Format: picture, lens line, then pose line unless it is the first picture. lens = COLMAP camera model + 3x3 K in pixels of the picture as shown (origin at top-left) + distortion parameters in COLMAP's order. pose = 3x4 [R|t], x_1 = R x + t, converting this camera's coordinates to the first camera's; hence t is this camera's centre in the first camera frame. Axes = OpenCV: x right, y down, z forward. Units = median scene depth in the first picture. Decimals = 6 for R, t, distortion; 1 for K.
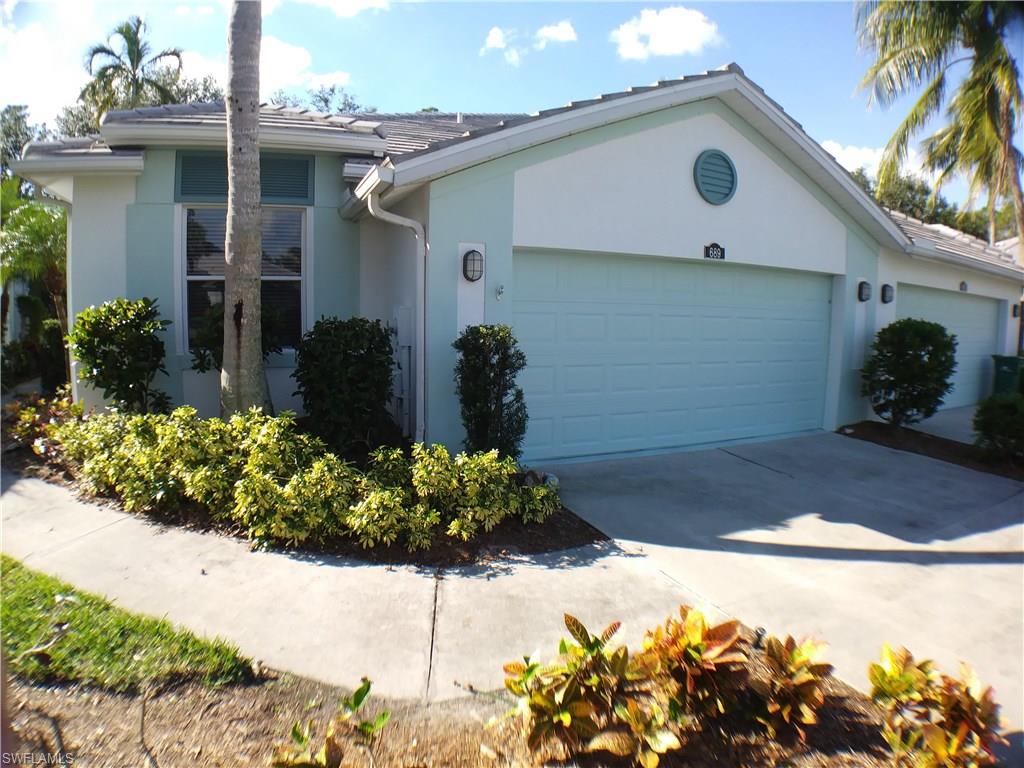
lens RADIAL K [[609.8, 0, 507.5], [0, 609.8, 366.8], [0, 0, 1]] dist [-0.209749, 0.036545]
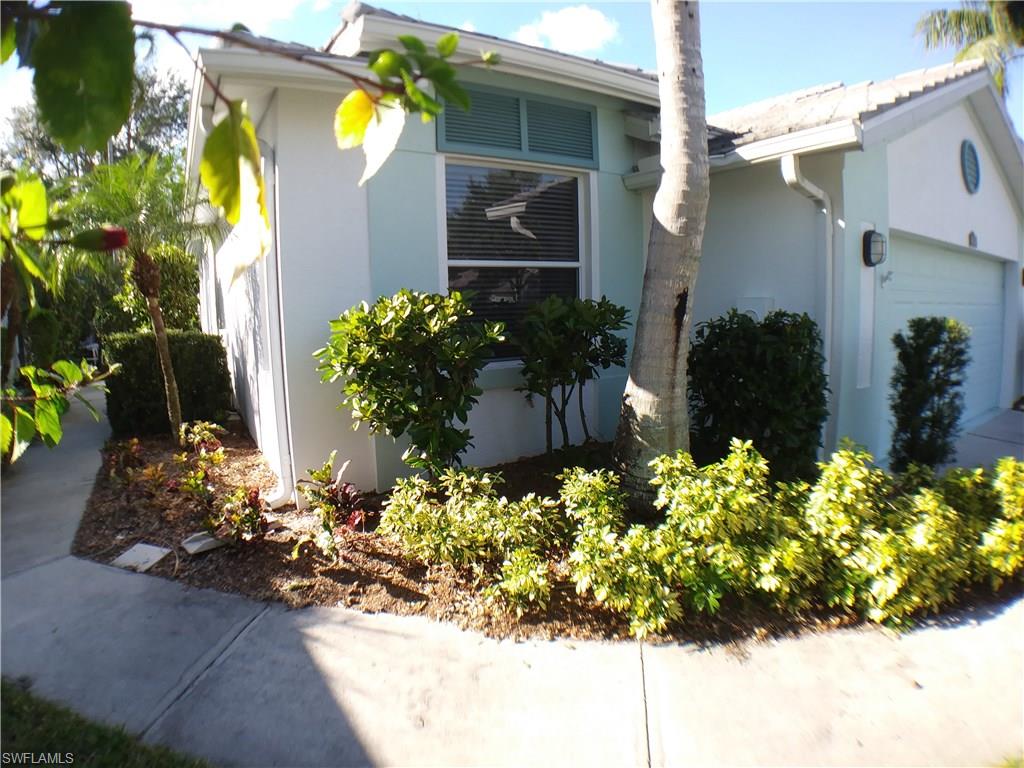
lens RADIAL K [[609.8, 0, 507.5], [0, 609.8, 366.8], [0, 0, 1]] dist [-0.209749, 0.036545]
pose [[0.986617, -0.060202, 0.151531, -0.587903], [0.060704, 0.998155, 0.001317, -0.026296], [-0.151331, 0.007899, 0.988452, 0.253404]]
